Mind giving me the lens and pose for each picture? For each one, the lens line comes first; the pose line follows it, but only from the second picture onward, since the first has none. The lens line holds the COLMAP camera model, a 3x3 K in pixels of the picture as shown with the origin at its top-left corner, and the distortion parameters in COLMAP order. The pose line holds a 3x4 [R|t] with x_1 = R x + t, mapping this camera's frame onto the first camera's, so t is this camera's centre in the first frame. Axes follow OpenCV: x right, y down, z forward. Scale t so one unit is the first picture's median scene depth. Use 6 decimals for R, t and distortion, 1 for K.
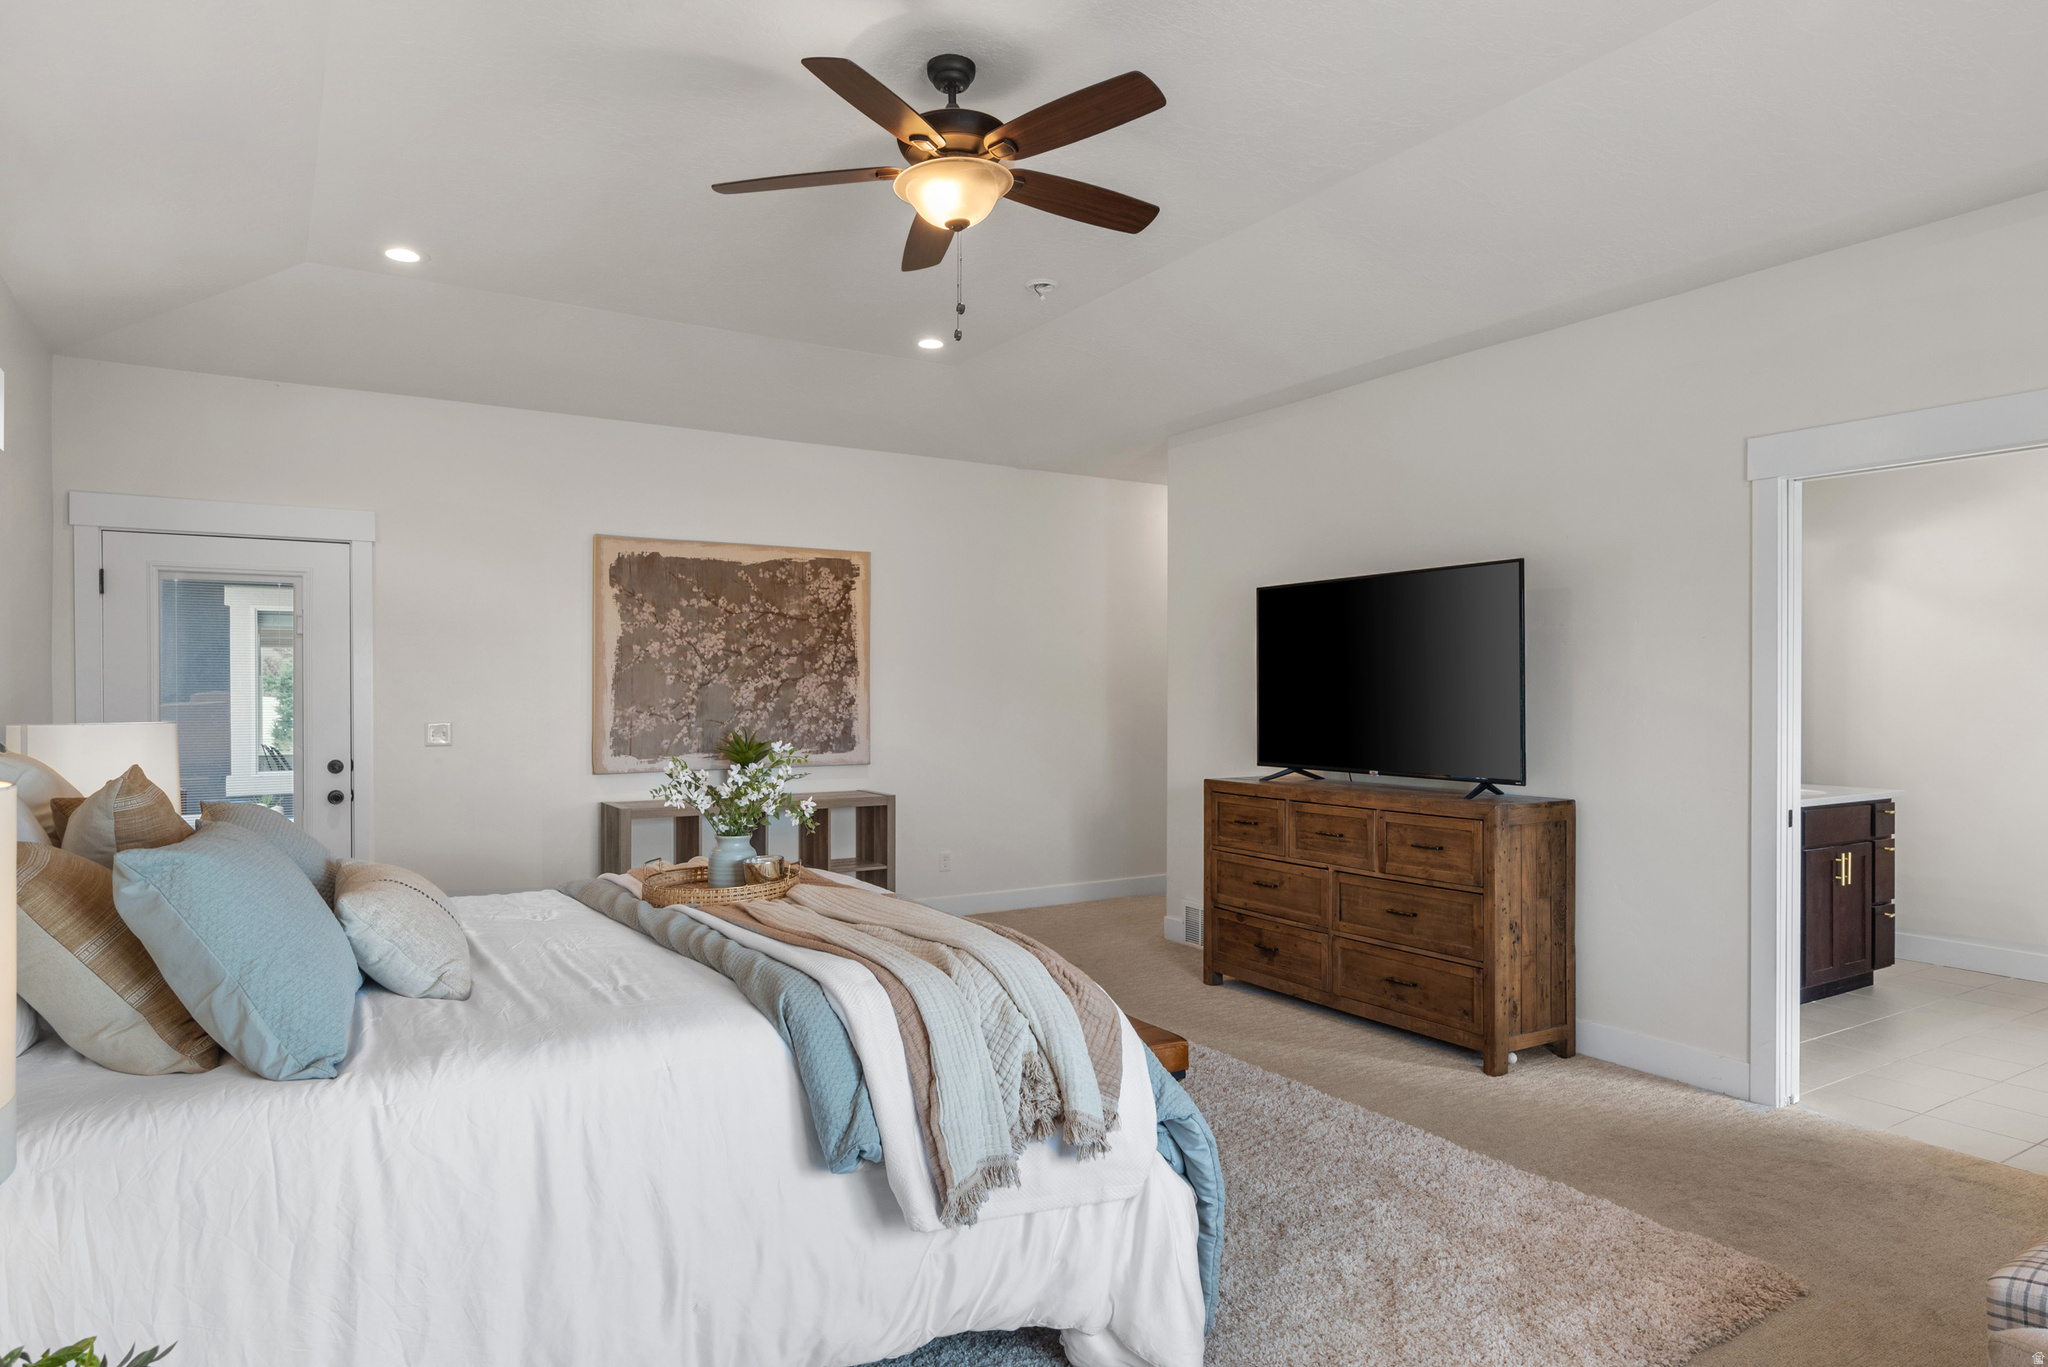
lens RADIAL K [[1218.5, 0, 1034.7], [0, 1218.5, 690.8], [0, 0, 1]] dist [-0.004652, 0.000081]
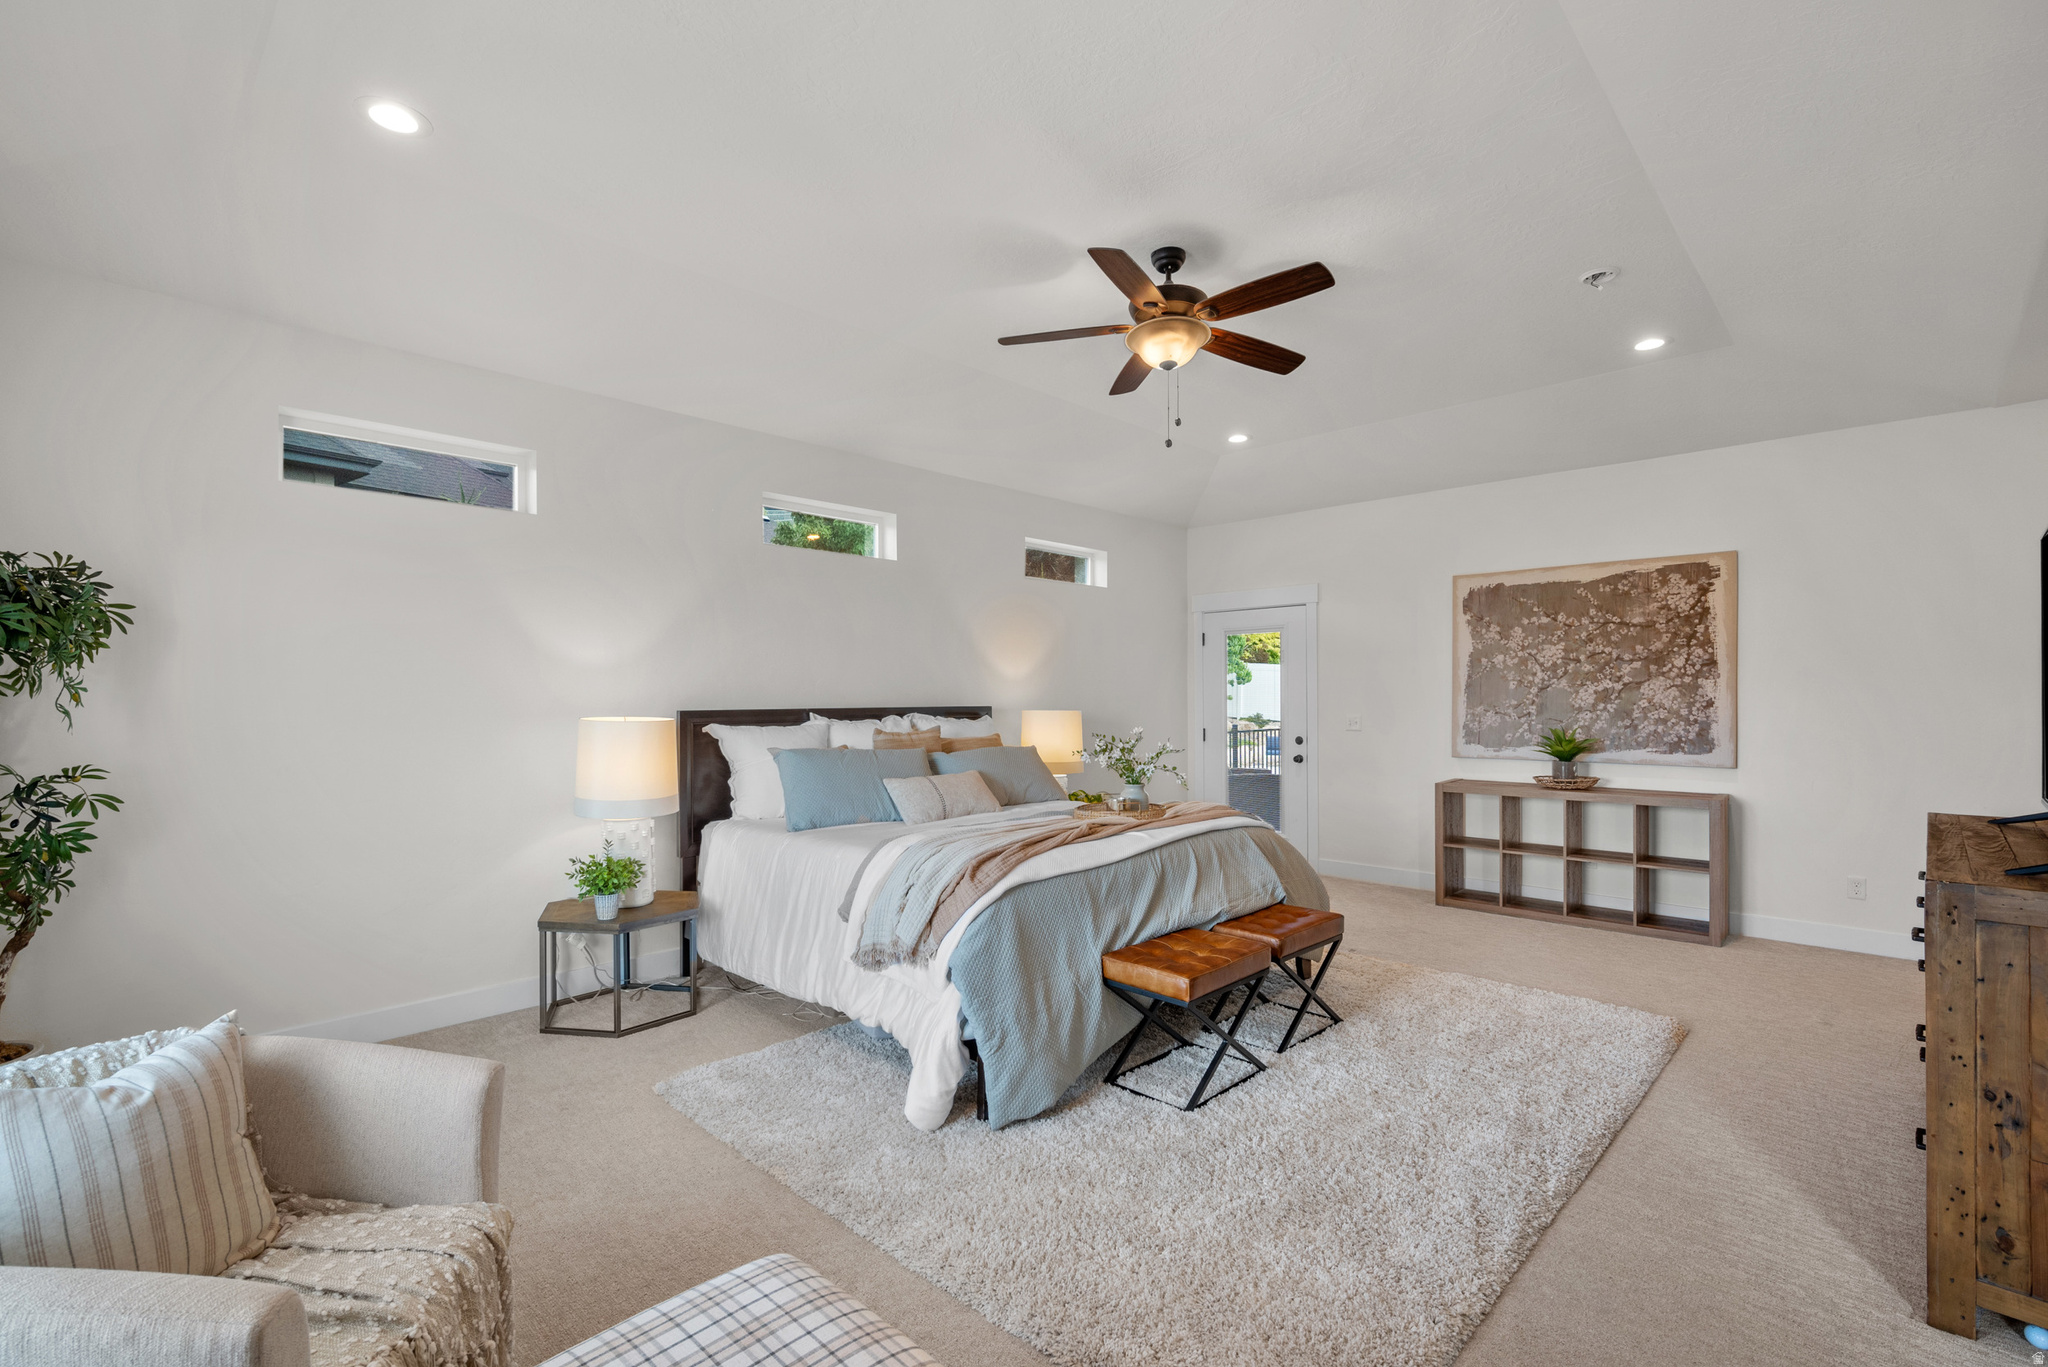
lens RADIAL K [[926.7, 0, 1030.2], [0, 926.7, 687.6], [0, 0, 1]] dist [-0.001308, 0.000369]
pose [[0.220941, -0.009930, -0.975237, 0.484370], [0.002572, 0.999951, -0.009599, 0.001207], [0.975284, -0.000387, 0.220956, 0.304436]]
